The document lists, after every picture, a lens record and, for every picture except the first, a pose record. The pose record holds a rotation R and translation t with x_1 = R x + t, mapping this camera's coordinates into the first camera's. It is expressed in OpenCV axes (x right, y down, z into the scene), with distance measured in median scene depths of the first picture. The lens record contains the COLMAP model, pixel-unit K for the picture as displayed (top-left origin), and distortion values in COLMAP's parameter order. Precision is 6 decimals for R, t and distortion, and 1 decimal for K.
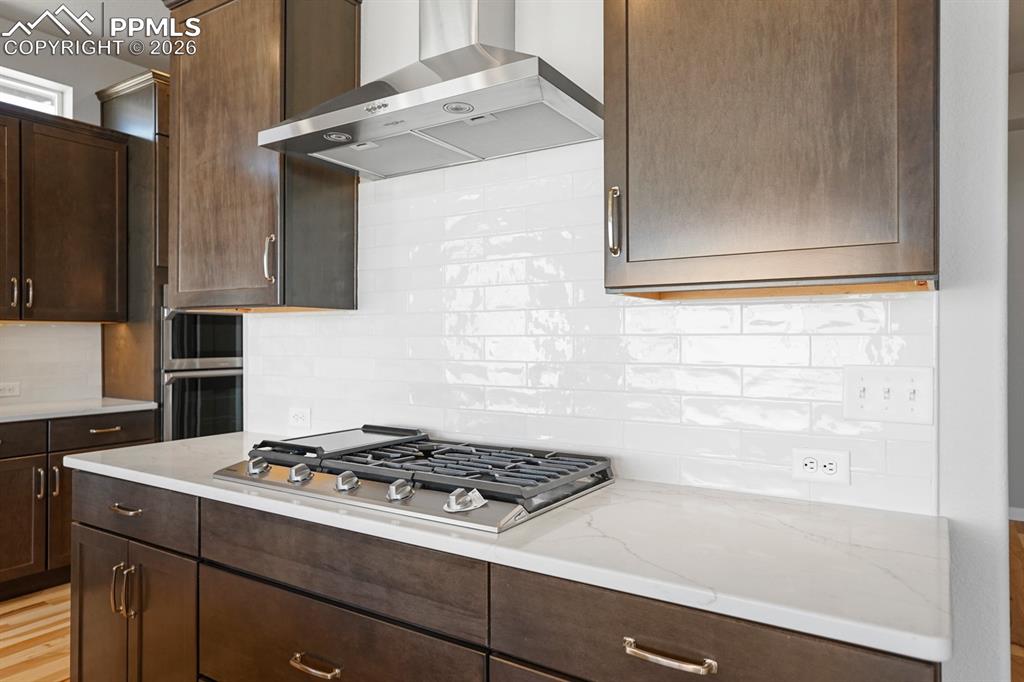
lens RADIAL K [[651.7, 0, 519.8], [0, 651.7, 334.7], [0, 0, 1]] dist [0.001640, 0.002443]
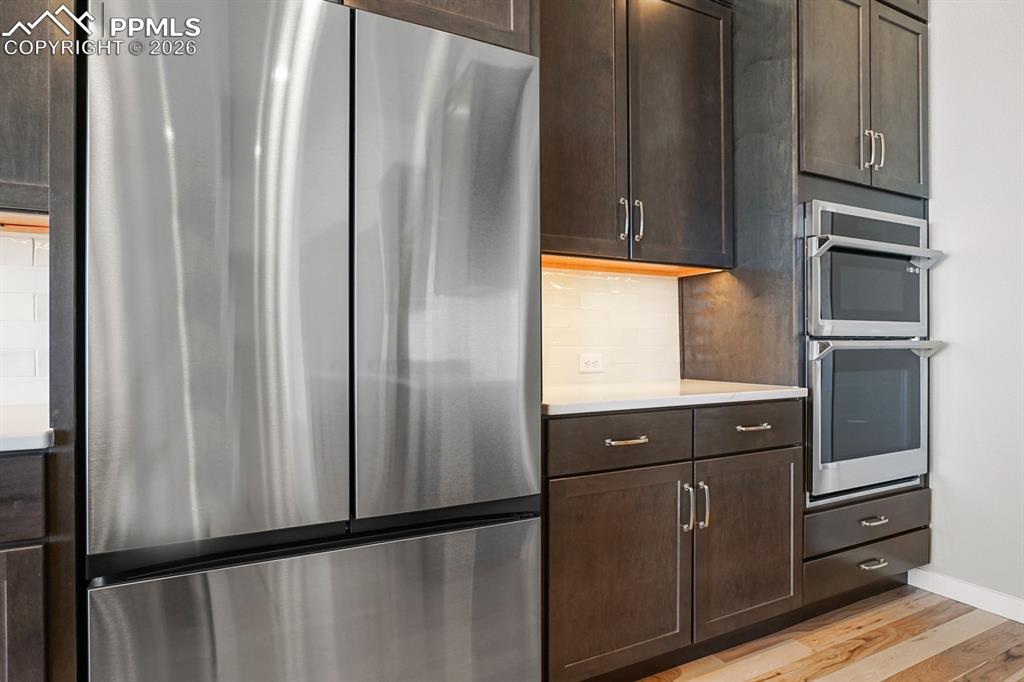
lens RADIAL K [[561.1, 0, 509.3], [0, 561.1, 346.4], [0, 0, 1]] dist [-0.018224, -0.000307]
pose [[0.861367, -0.001931, -0.507979, -0.902252], [0.007101, 0.999941, 0.008240, 0.098694], [0.507933, -0.010705, 0.861330, 0.667779]]
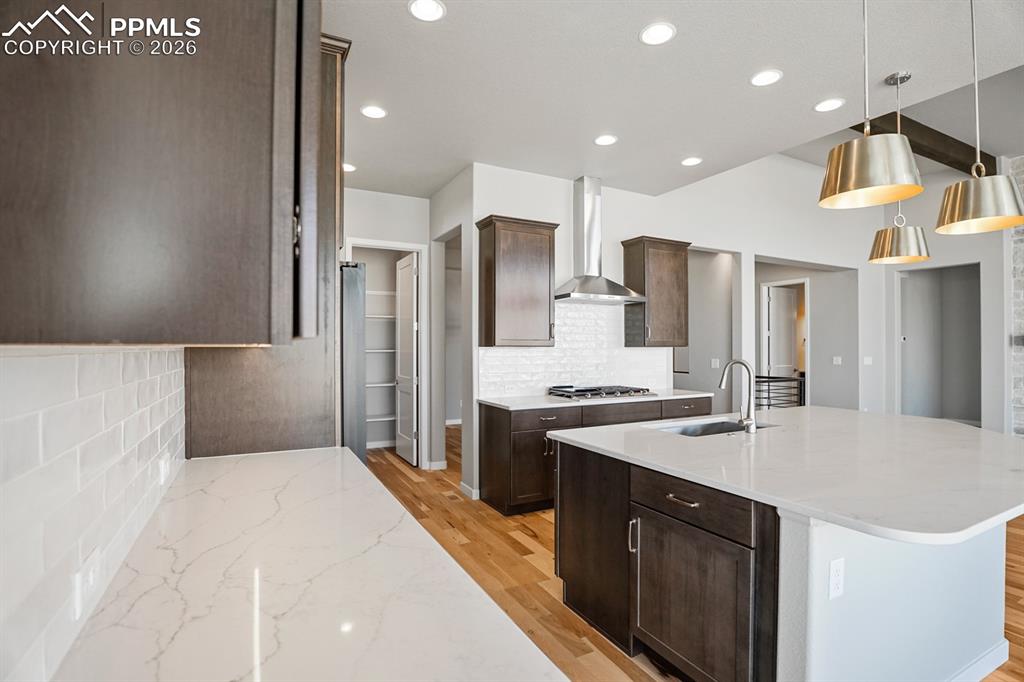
lens RADIAL K [[497.6, 0, 519.5], [0, 497.6, 332.2], [0, 0, 1]] dist [-0.018098, 0.002870]
pose [[0.496696, 0.022425, 0.867635, -2.177162], [-0.003303, 0.999708, -0.023948, -0.050076], [-0.867918, 0.009030, 0.496625, 0.012160]]
